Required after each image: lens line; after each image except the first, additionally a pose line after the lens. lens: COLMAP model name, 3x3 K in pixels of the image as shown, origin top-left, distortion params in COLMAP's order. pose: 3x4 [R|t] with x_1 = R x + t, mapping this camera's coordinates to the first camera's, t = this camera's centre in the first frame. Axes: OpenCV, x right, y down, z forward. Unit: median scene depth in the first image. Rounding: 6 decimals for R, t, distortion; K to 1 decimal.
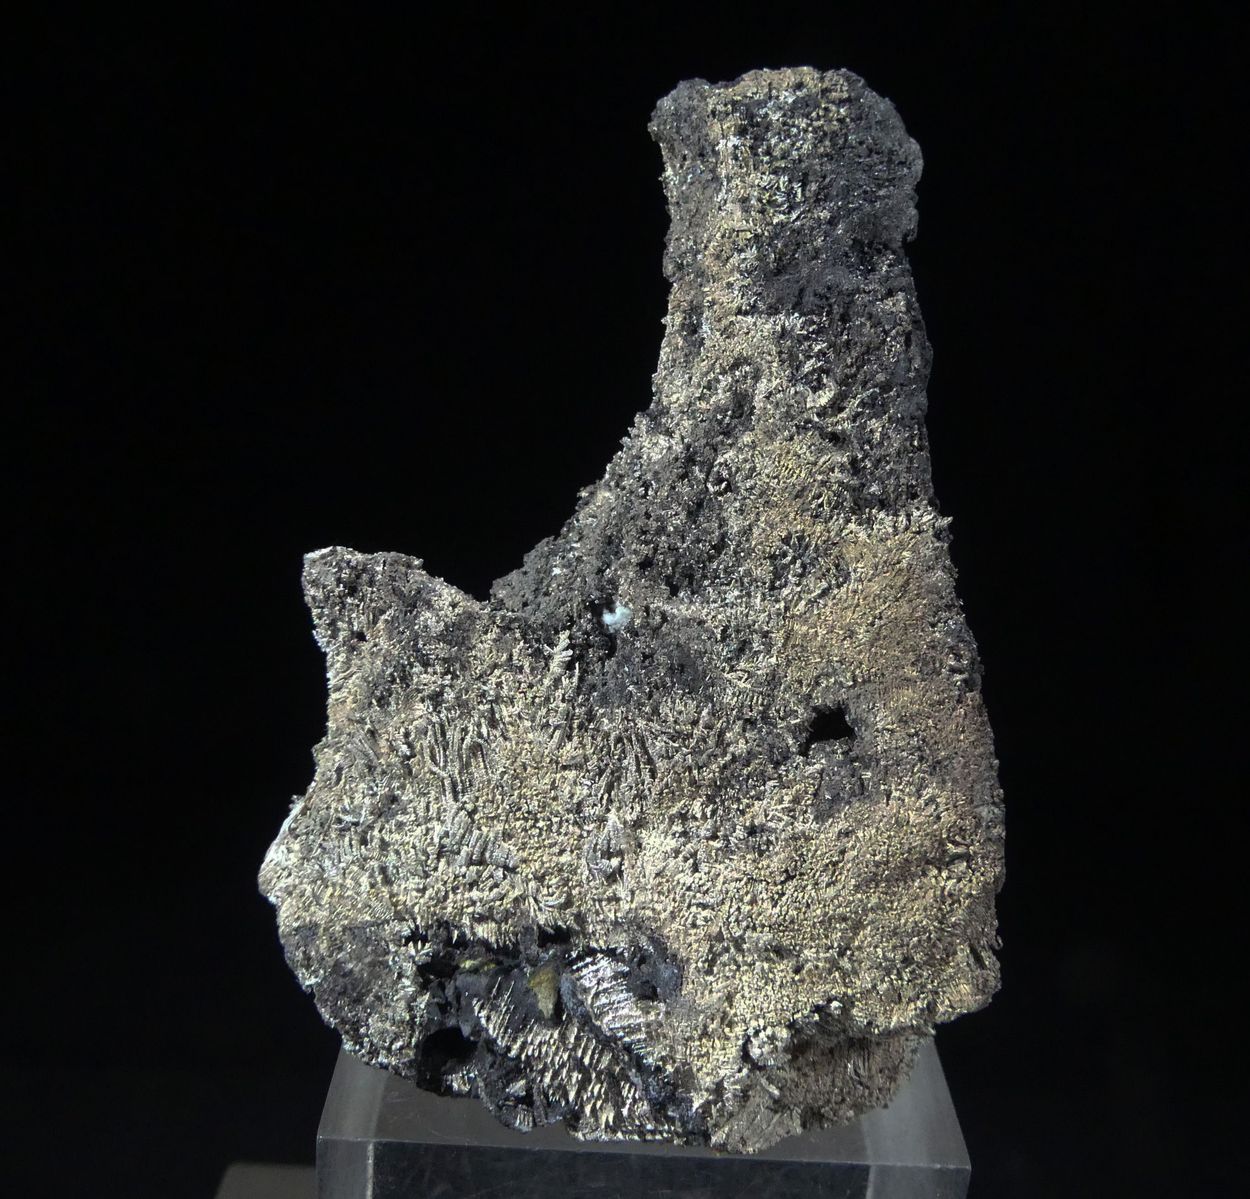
lens RADIAL K [[1630.0, 0, 624.2], [0, 1630.0, 599.6], [0, 0, 1]] dist [-0.030570, 0.000000]
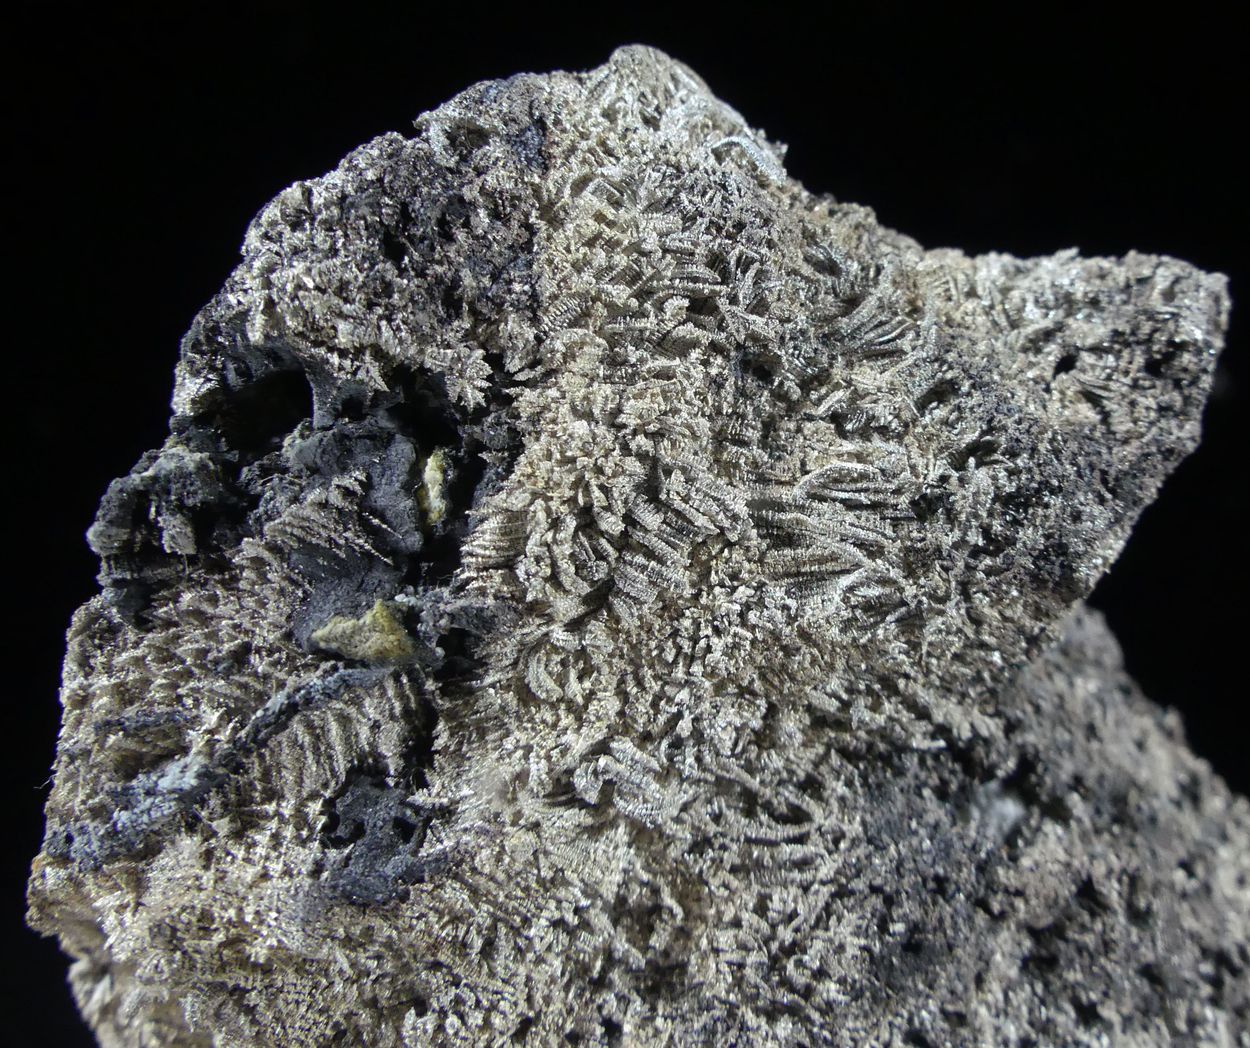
lens RADIAL K [[1314.9, 0, 787.3], [0, 1314.9, 449.0], [0, 0, 1]] dist [-0.064237, 0.000000]
pose [[-0.195978, 0.947319, 0.253335, -0.232876], [-0.977881, -0.169545, -0.122487, 0.167048], [-0.073083, -0.271736, 0.959593, 0.595774]]
